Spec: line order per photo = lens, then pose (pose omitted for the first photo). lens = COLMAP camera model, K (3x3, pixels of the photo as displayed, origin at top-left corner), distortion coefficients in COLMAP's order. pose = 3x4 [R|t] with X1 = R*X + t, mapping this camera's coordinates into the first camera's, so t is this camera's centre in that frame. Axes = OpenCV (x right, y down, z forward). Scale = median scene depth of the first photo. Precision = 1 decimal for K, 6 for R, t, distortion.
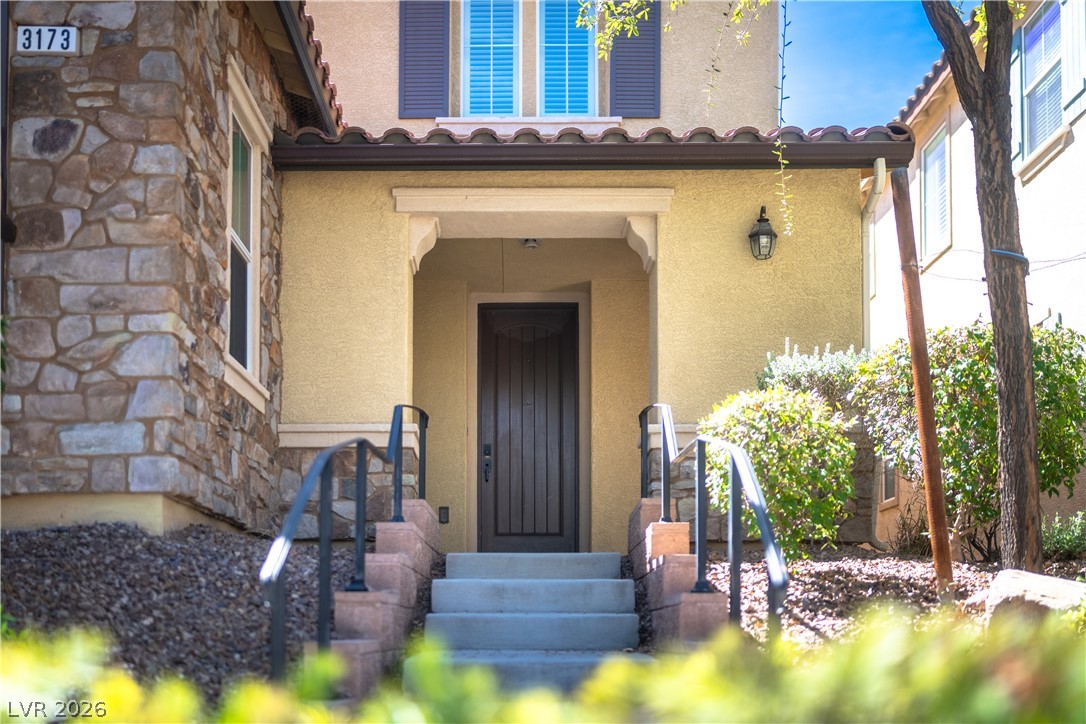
lens RADIAL K [[1137.0, 0, 541.0], [0, 1137.0, 585.2], [0, 0, 1]] dist [-0.004390, 0.006672]
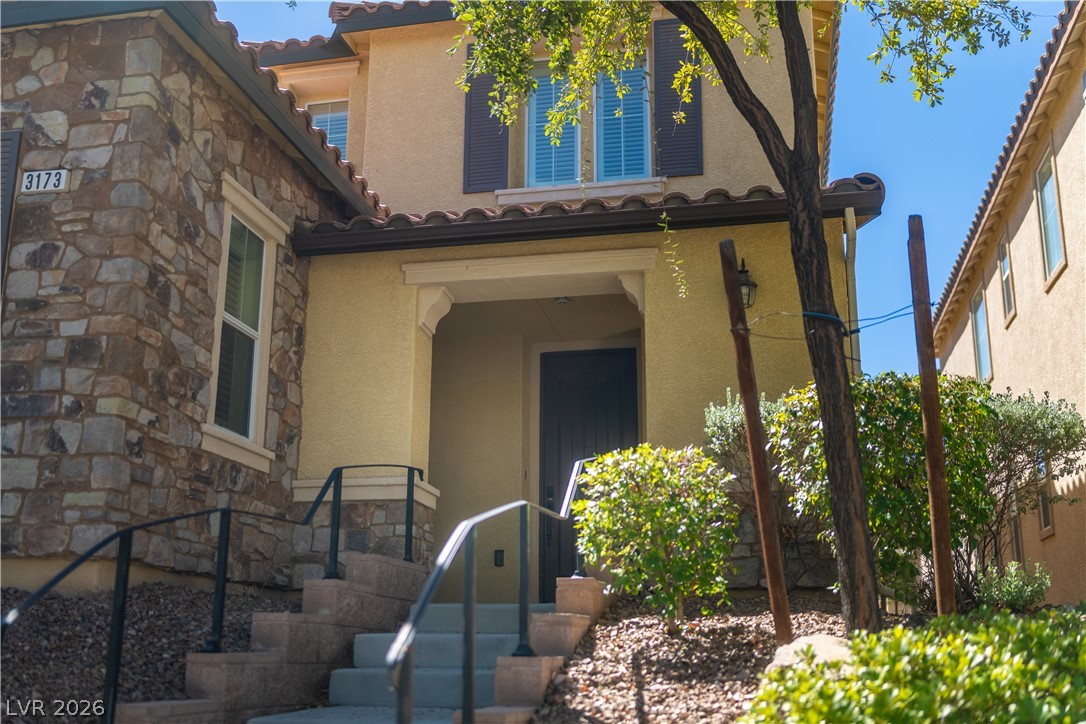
lens RADIAL K [[1147.3, 0, 543.0], [0, 1147.3, 362.0], [0, 0, 1]] dist [-0.000218, -0.006319]
pose [[0.978131, -0.044916, -0.203084, 0.278361], [0.000577, 0.976986, -0.213301, -0.022827], [0.207991, 0.208519, 0.955646, -0.021448]]
